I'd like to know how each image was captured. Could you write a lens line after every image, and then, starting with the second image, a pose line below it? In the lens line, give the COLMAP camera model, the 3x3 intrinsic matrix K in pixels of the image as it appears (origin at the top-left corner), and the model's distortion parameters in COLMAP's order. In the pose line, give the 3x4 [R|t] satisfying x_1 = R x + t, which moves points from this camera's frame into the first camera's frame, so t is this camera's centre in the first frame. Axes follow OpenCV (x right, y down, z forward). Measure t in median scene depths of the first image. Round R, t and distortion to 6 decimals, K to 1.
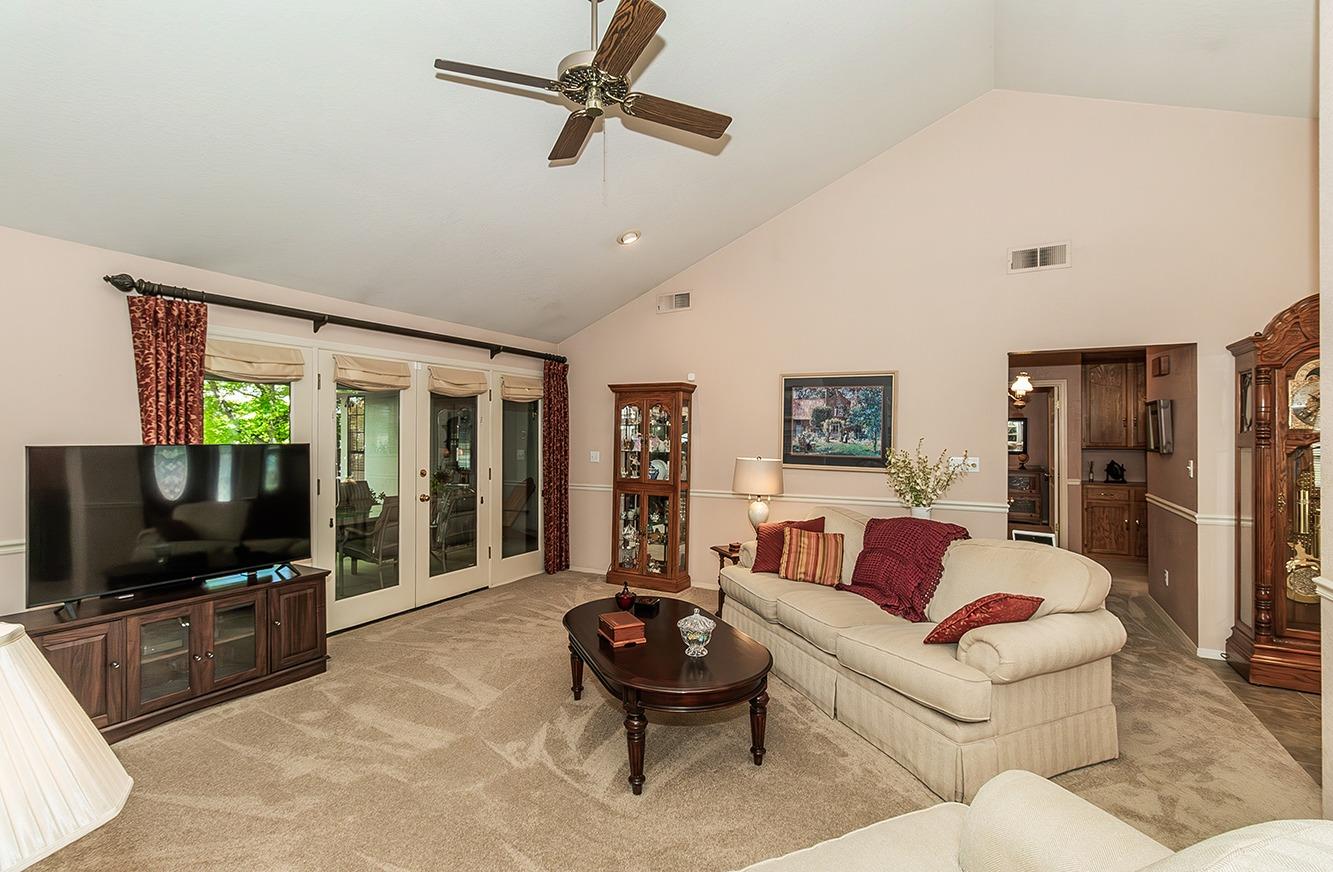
lens RADIAL K [[601.6, 0, 666.5], [0, 601.6, 436.0], [0, 0, 1]] dist [0.000564, 0.000004]
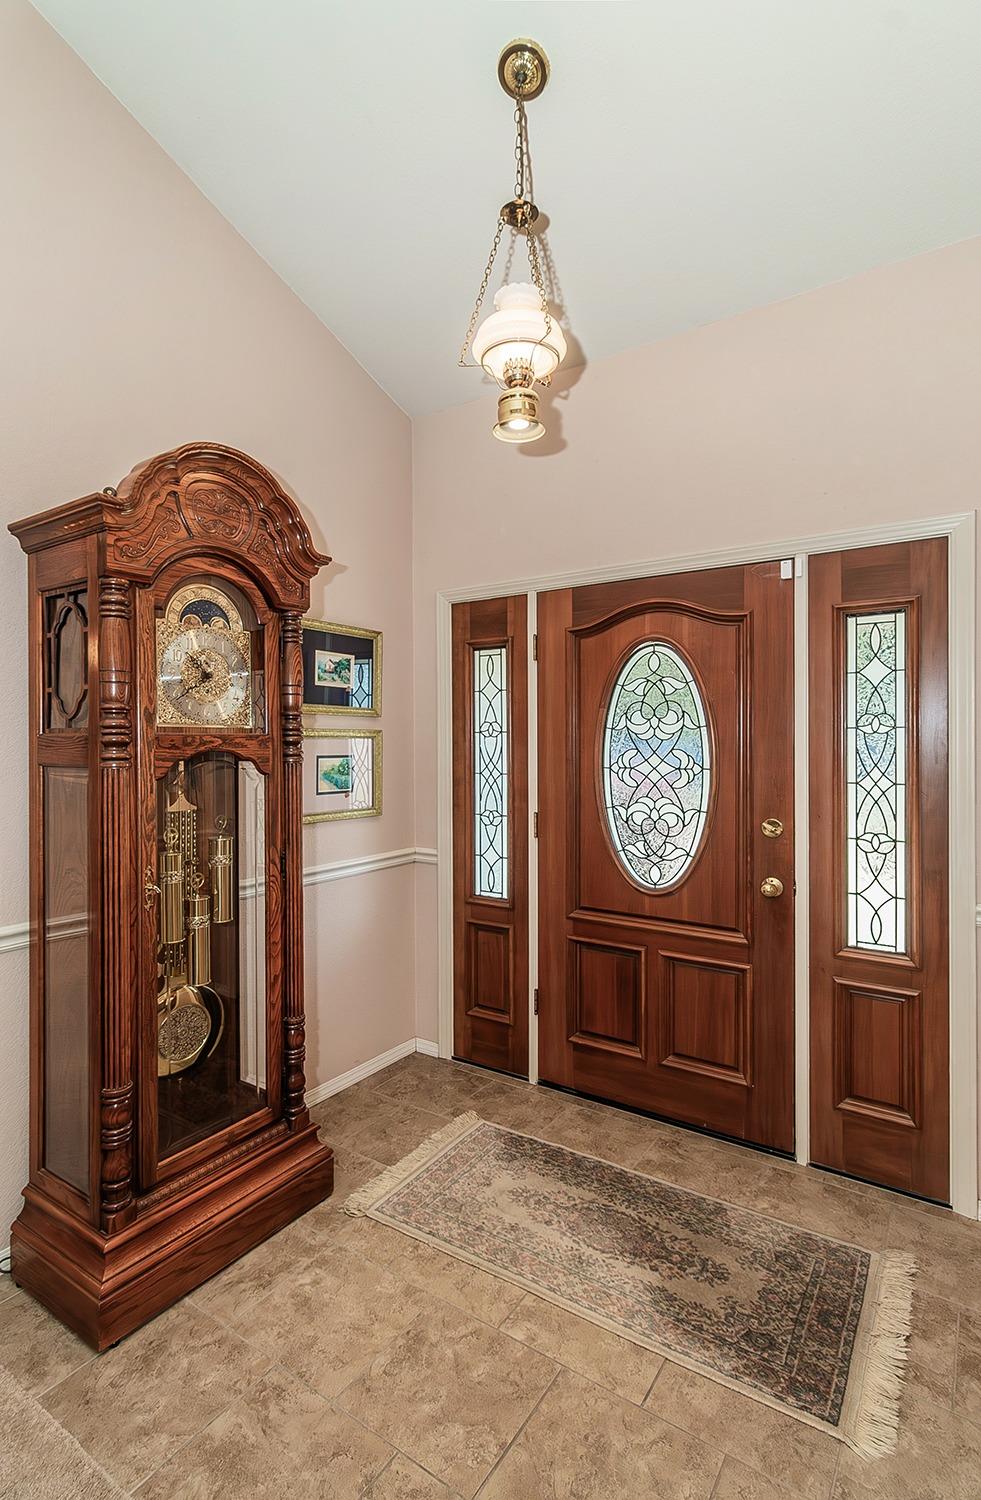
lens RADIAL K [[677.0, 0, 490.5], [0, 677.0, 750.0], [0, 0, 1]] dist [0.000564, 0.000004]
pose [[0.052660, -0.004961, 0.998600, 0.524537], [-0.007302, 0.999959, 0.005353, 0.003316], [-0.998586, -0.007574, 0.052622, 0.707201]]
